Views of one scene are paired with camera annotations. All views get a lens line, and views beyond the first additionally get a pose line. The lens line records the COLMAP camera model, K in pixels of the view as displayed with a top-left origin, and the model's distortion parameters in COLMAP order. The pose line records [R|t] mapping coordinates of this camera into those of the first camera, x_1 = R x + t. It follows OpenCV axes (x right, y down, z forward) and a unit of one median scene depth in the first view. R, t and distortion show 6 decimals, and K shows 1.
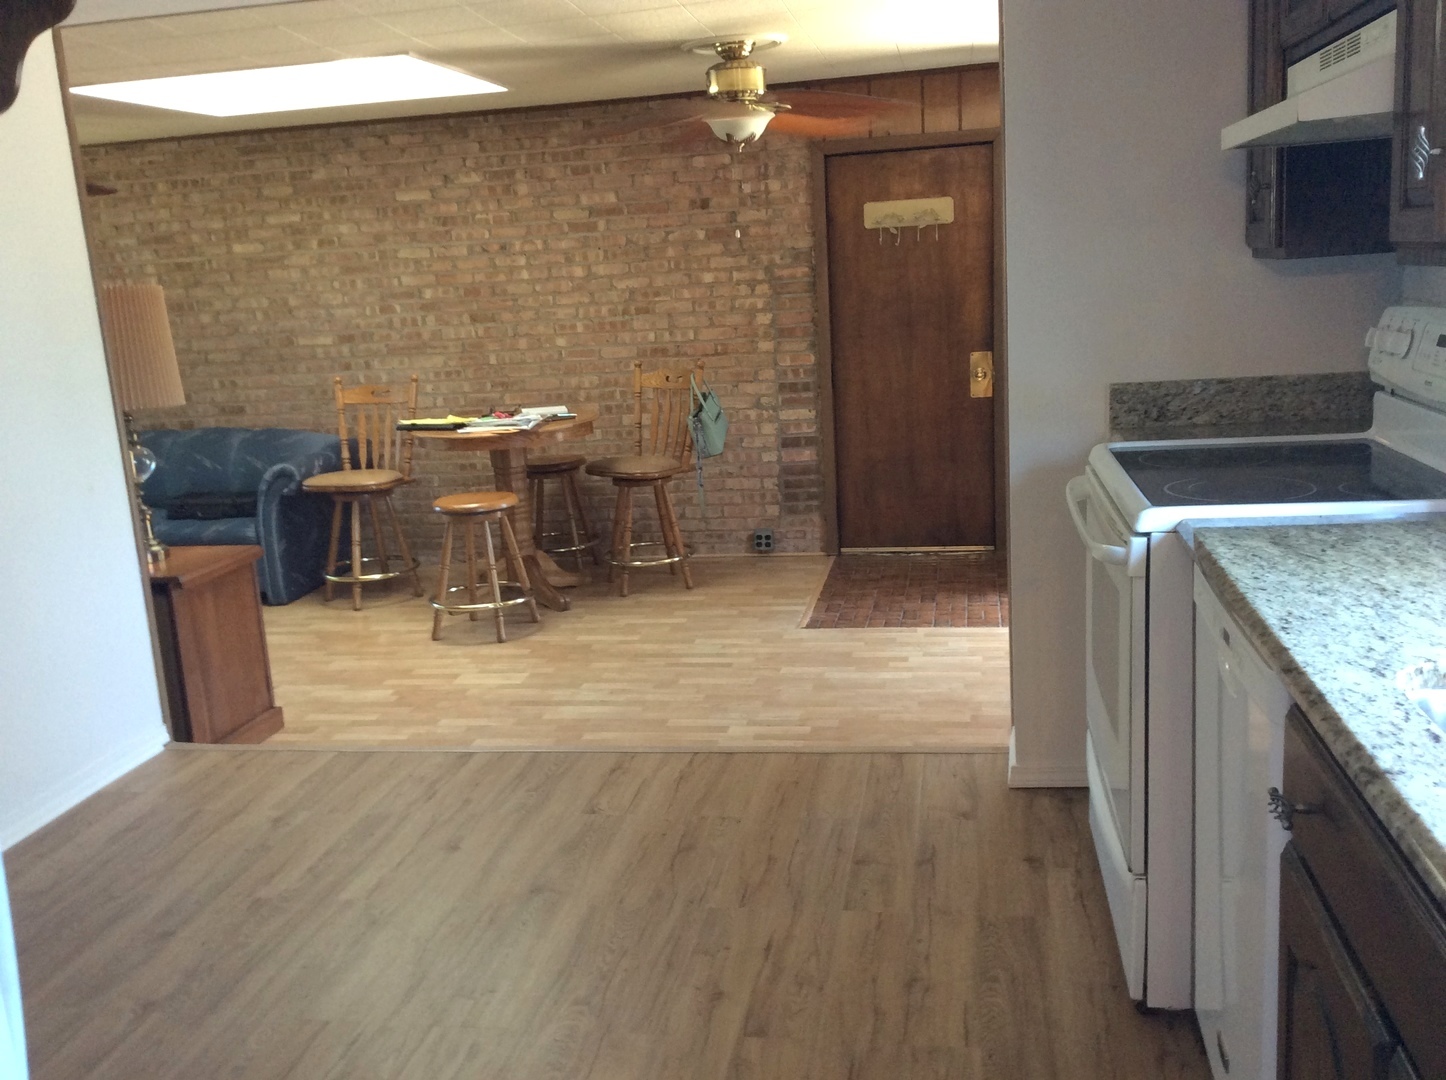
lens RADIAL K [[1316.8, 0, 732.7], [0, 1316.8, 544.1], [0, 0, 1]] dist [0.127675, -0.256445]
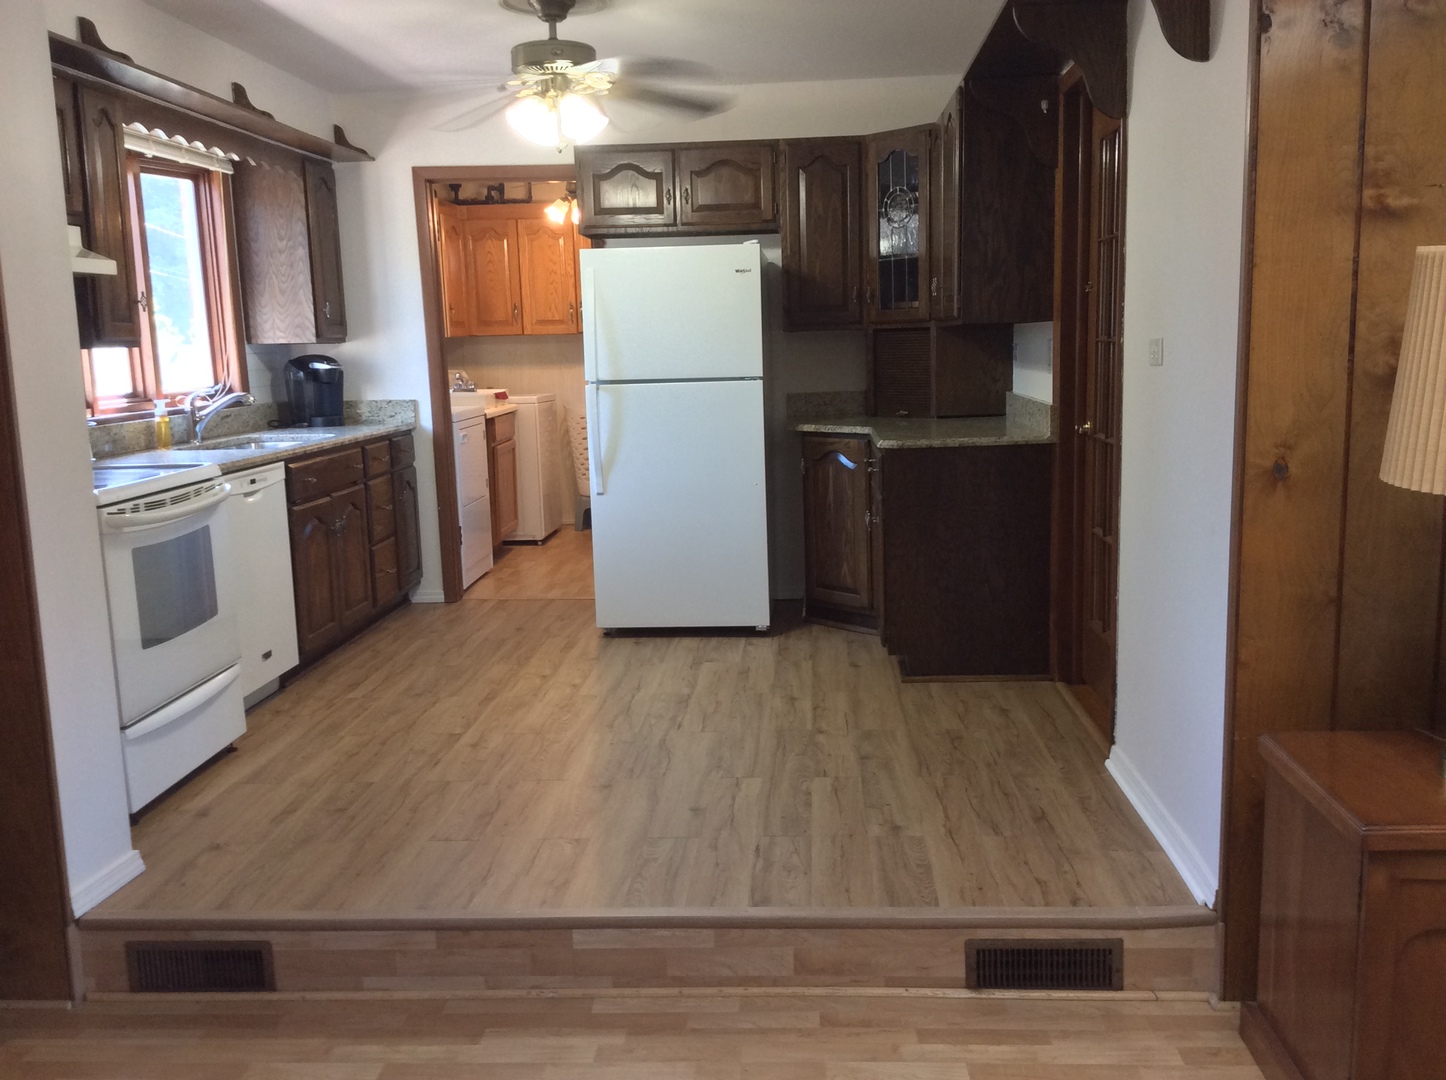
lens RADIAL K [[1316.8, 0, 732.7], [0, 1316.8, 544.1], [0, 0, 1]] dist [0.127675, -0.256445]
pose [[-0.989184, 0.106778, -0.100568, -0.169098], [0.063115, 0.928748, 0.365299, -0.430848], [0.132408, 0.355001, -0.925442, 2.177383]]
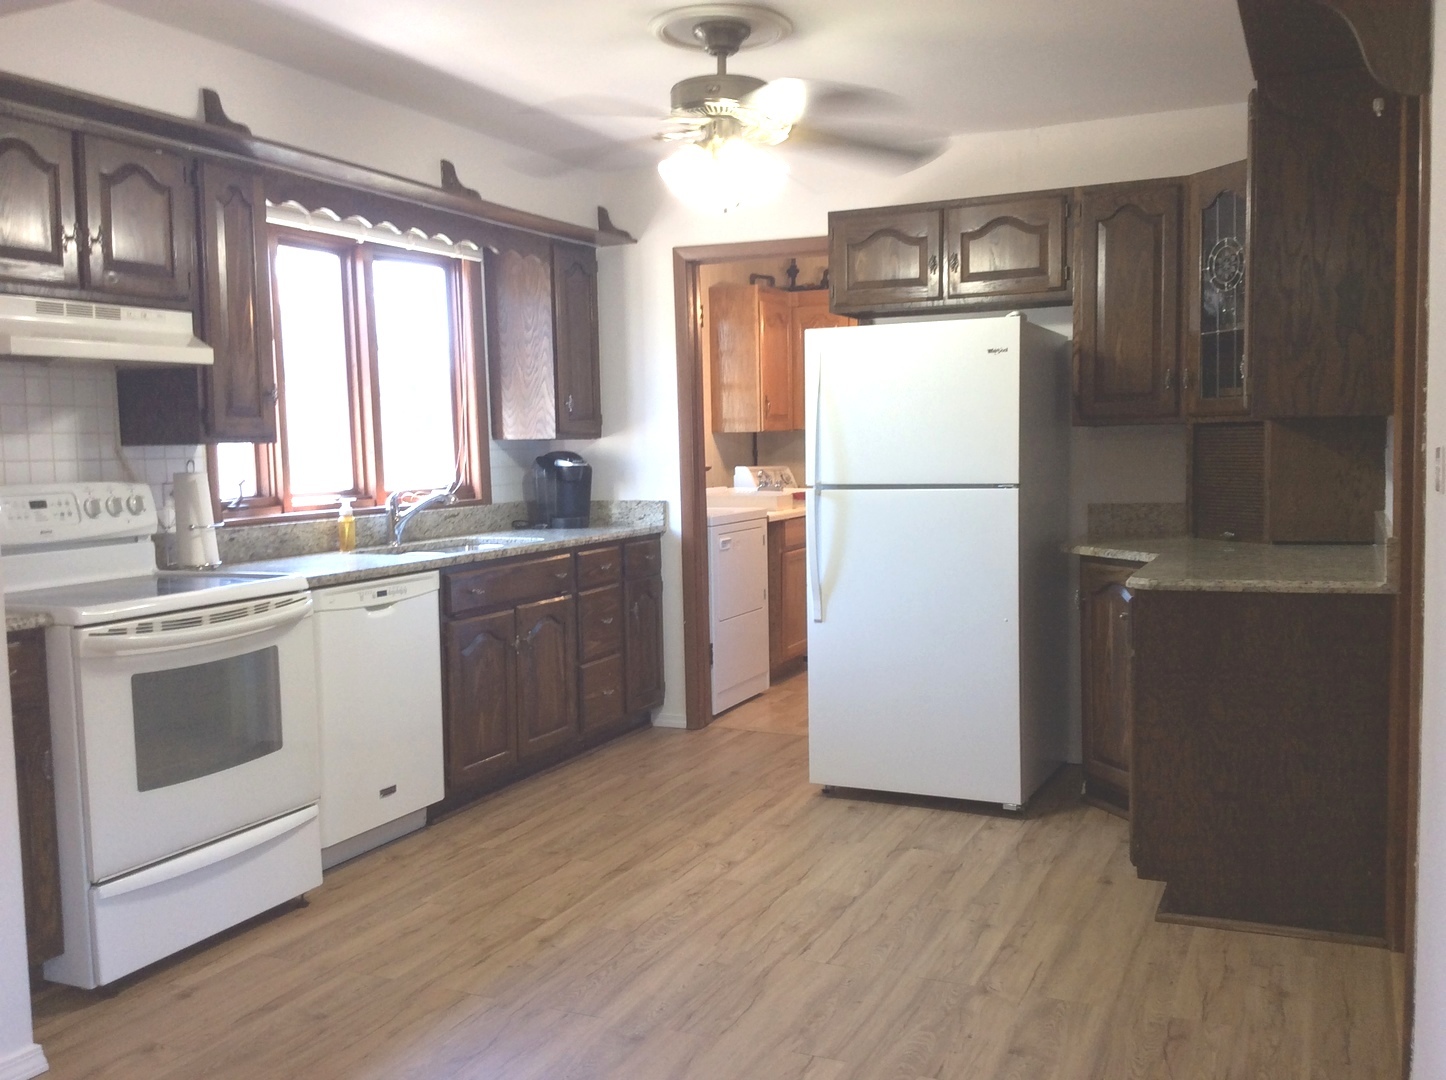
lens RADIAL K [[1316.8, 0, 732.7], [0, 1316.8, 544.1], [0, 0, 1]] dist [0.127675, -0.256445]
pose [[-0.965573, 0.063194, 0.252338, -0.488892], [0.131795, 0.955169, 0.265108, -0.330253], [-0.224272, 0.289238, -0.930615, 1.817277]]
